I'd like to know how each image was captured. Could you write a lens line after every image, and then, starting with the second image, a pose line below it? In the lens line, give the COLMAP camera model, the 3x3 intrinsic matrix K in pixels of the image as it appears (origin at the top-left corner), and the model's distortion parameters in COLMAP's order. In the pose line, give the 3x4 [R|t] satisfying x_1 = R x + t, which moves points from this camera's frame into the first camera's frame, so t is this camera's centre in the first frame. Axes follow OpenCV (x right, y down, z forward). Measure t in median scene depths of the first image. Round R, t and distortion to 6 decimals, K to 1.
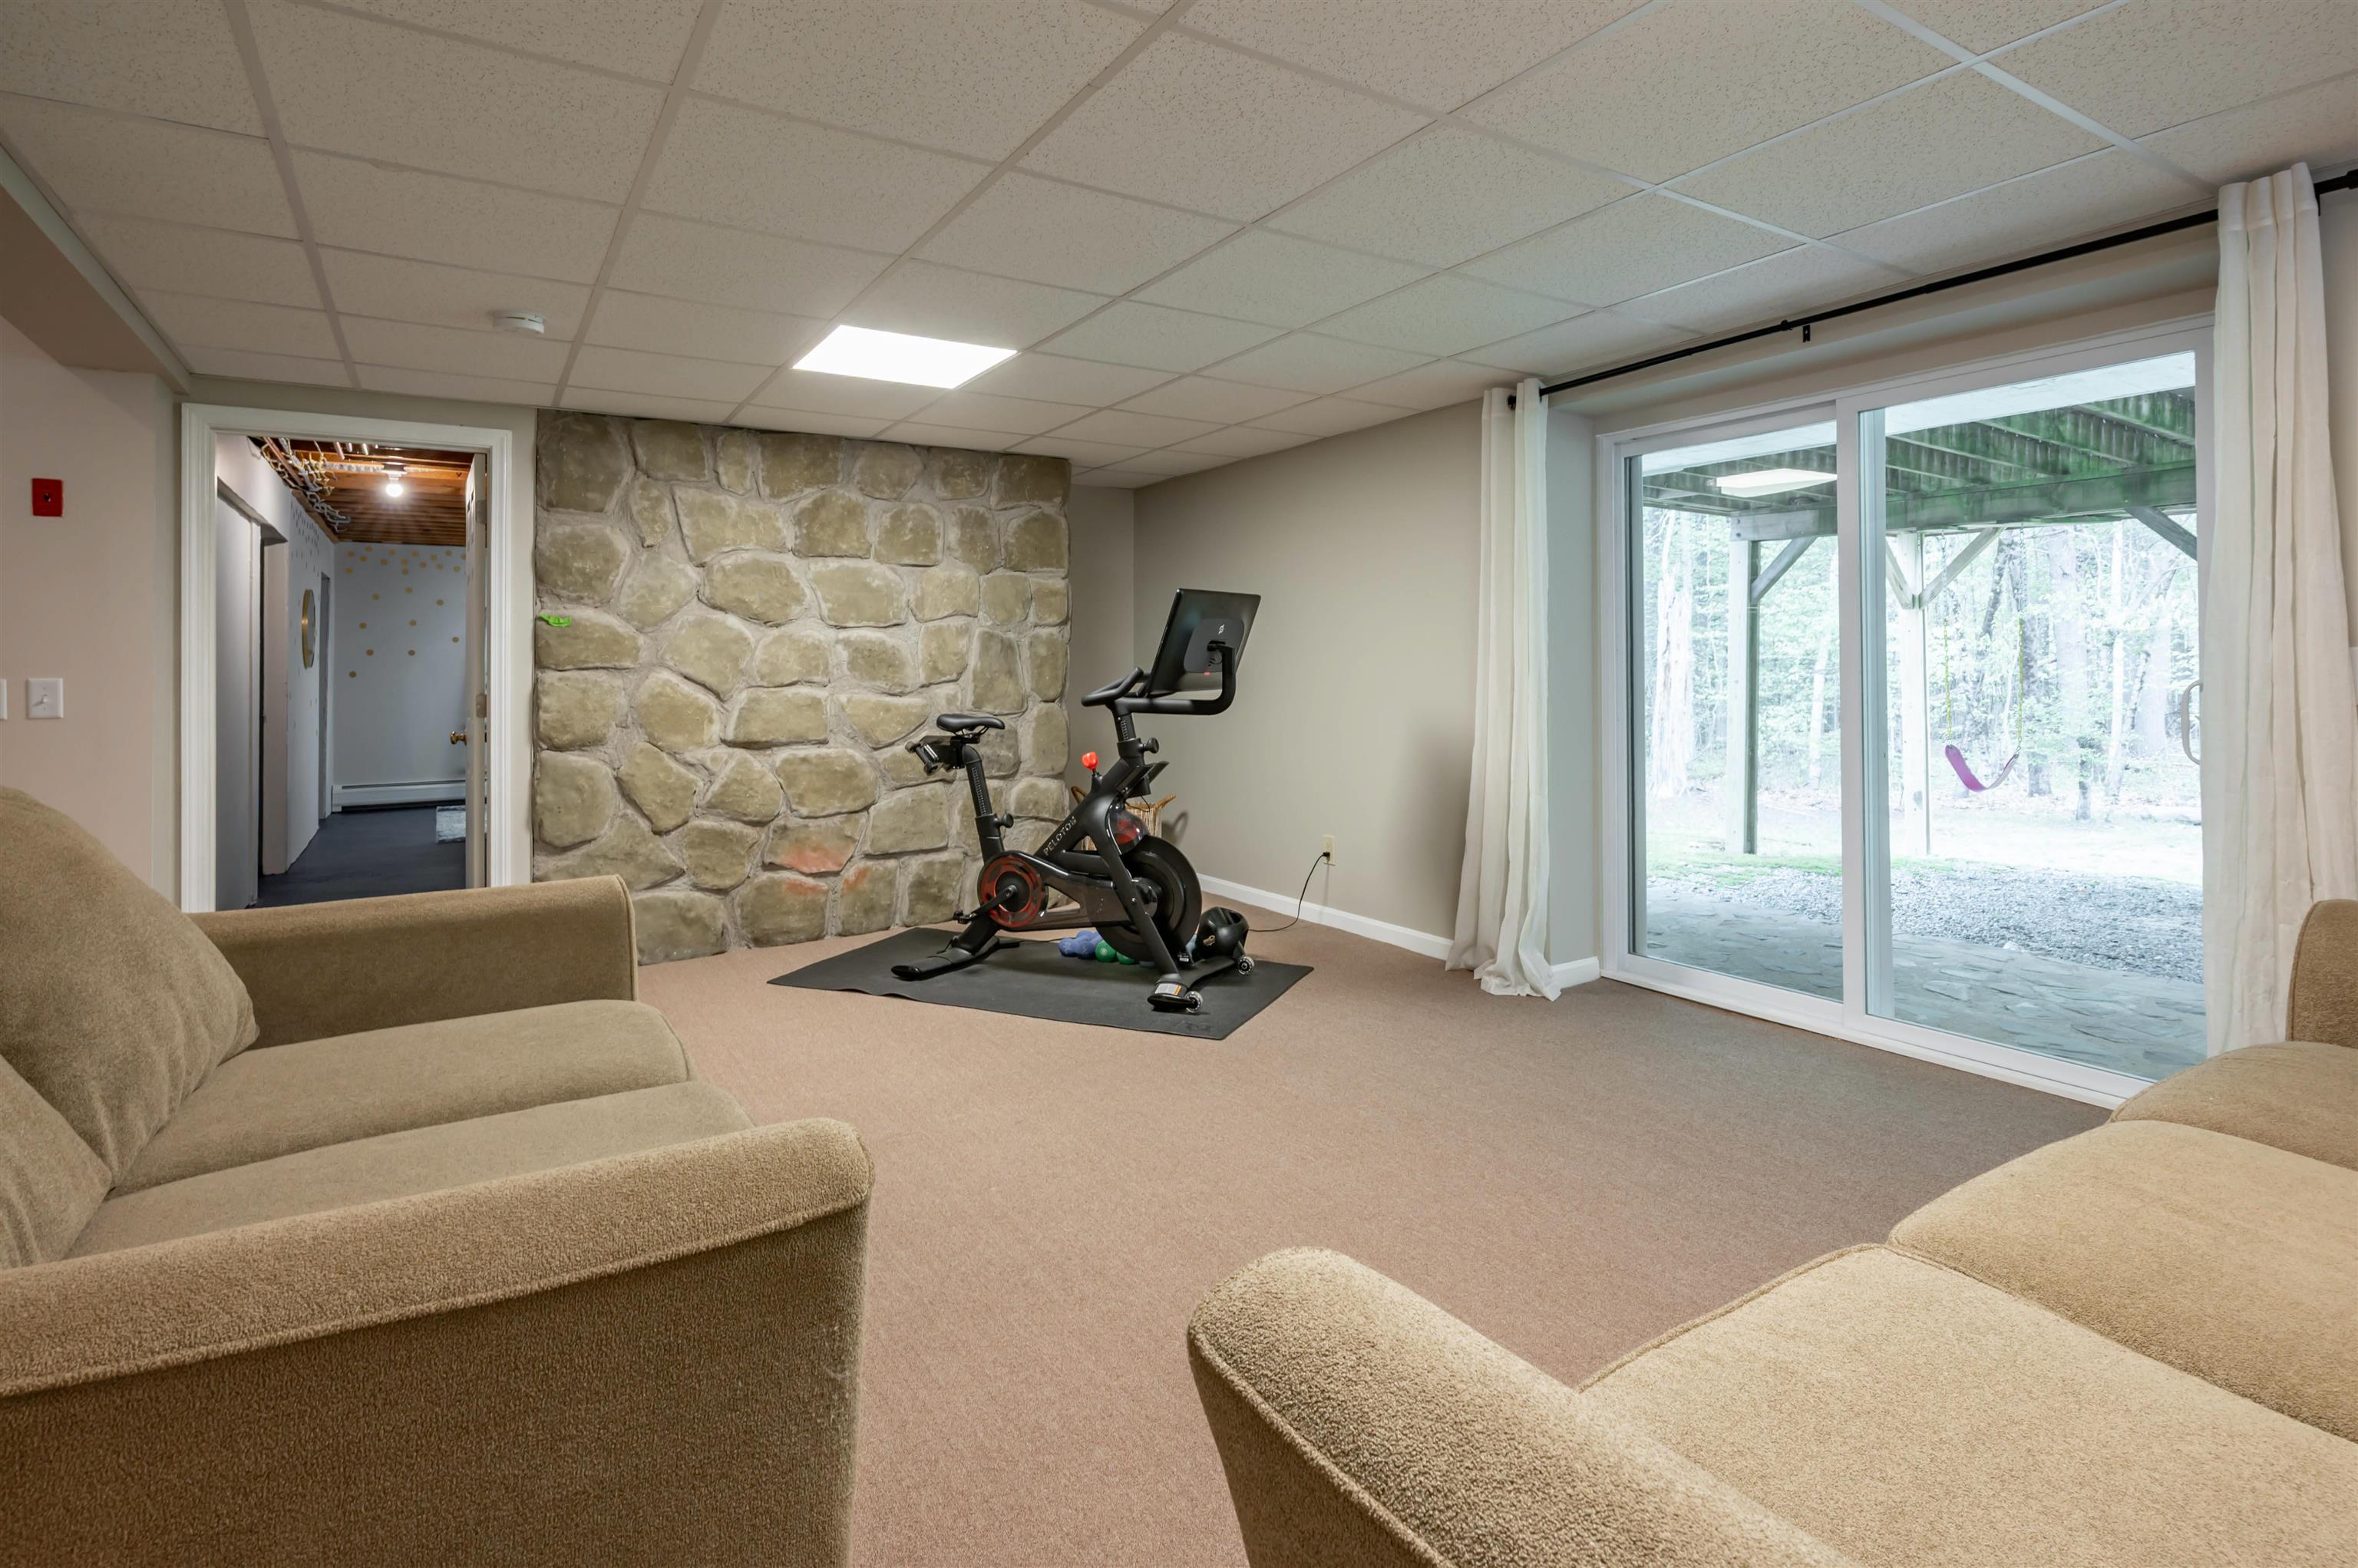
lens RADIAL K [[1170.4, 0, 1179.0], [0, 1170.4, 784.0], [0, 0, 1]] dist [-0.000199, 0.000199]
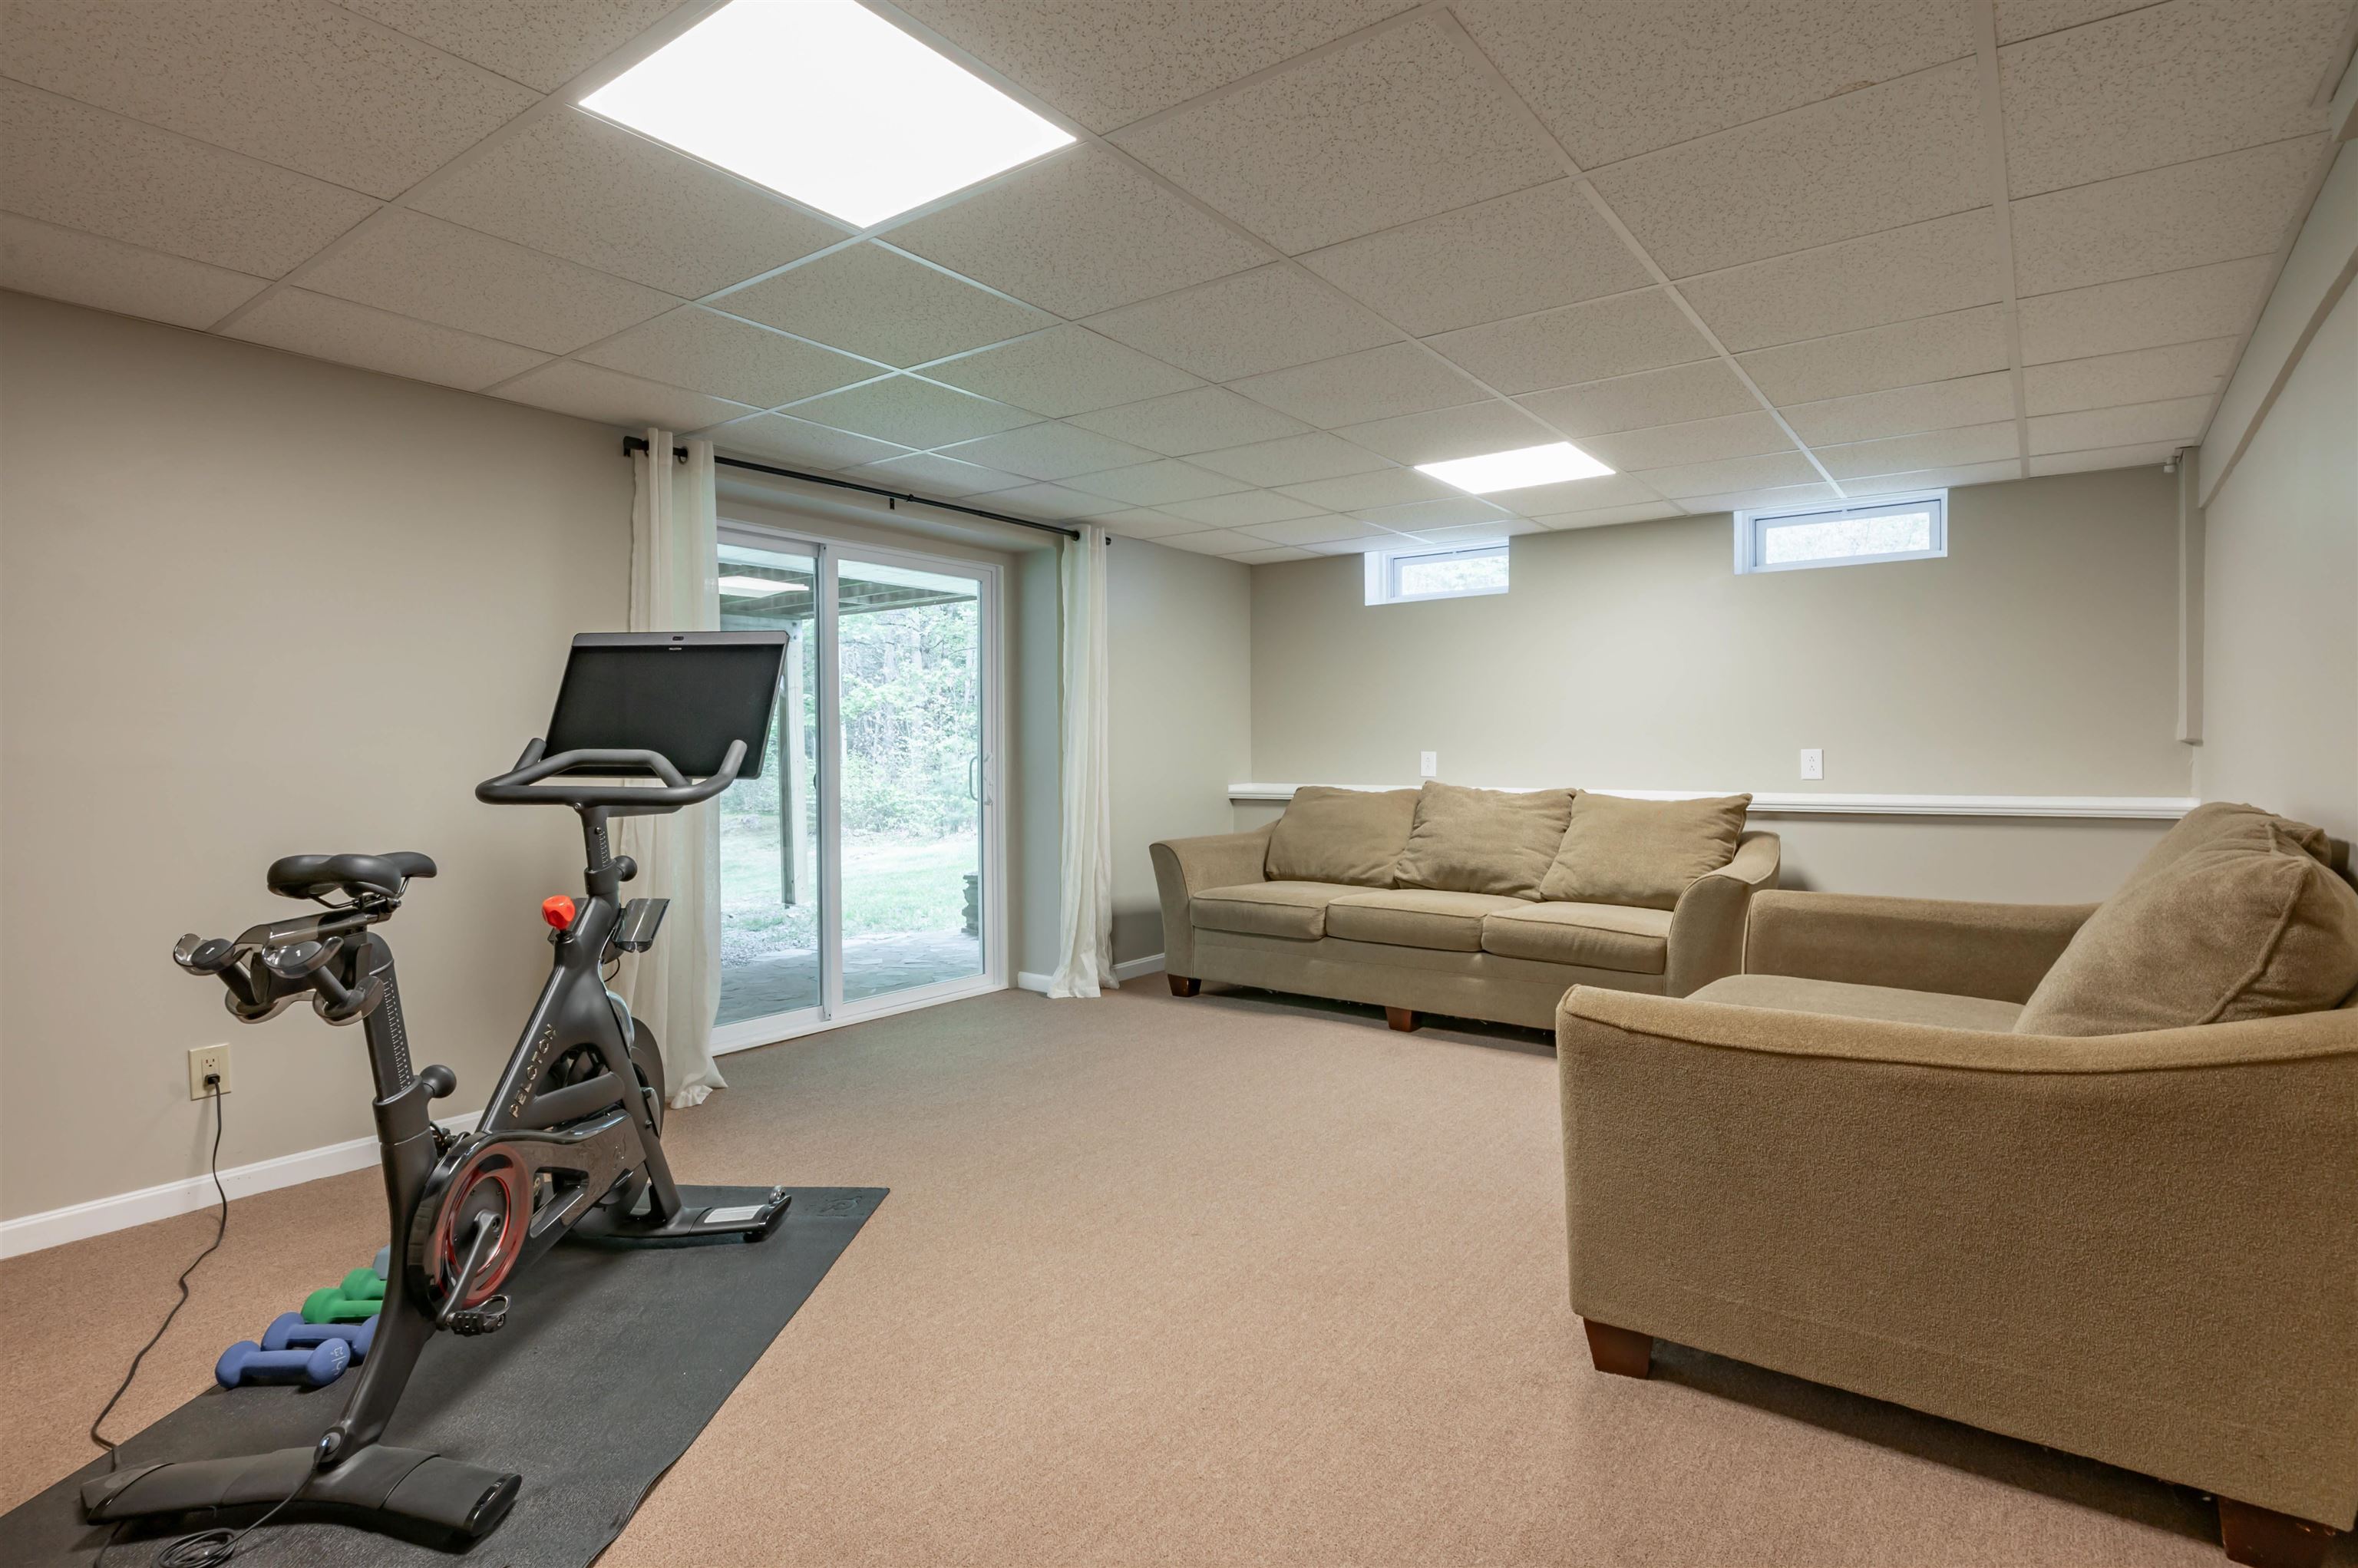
lens RADIAL K [[1170.4, 0, 1179.0], [0, 1170.4, 784.0], [0, 0, 1]] dist [-0.000199, 0.000199]
pose [[-0.357328, -0.020966, 0.933744, -0.734830], [0.093492, 0.993924, 0.058095, -0.091434], [-0.929288, 0.108057, -0.353196, 1.025591]]
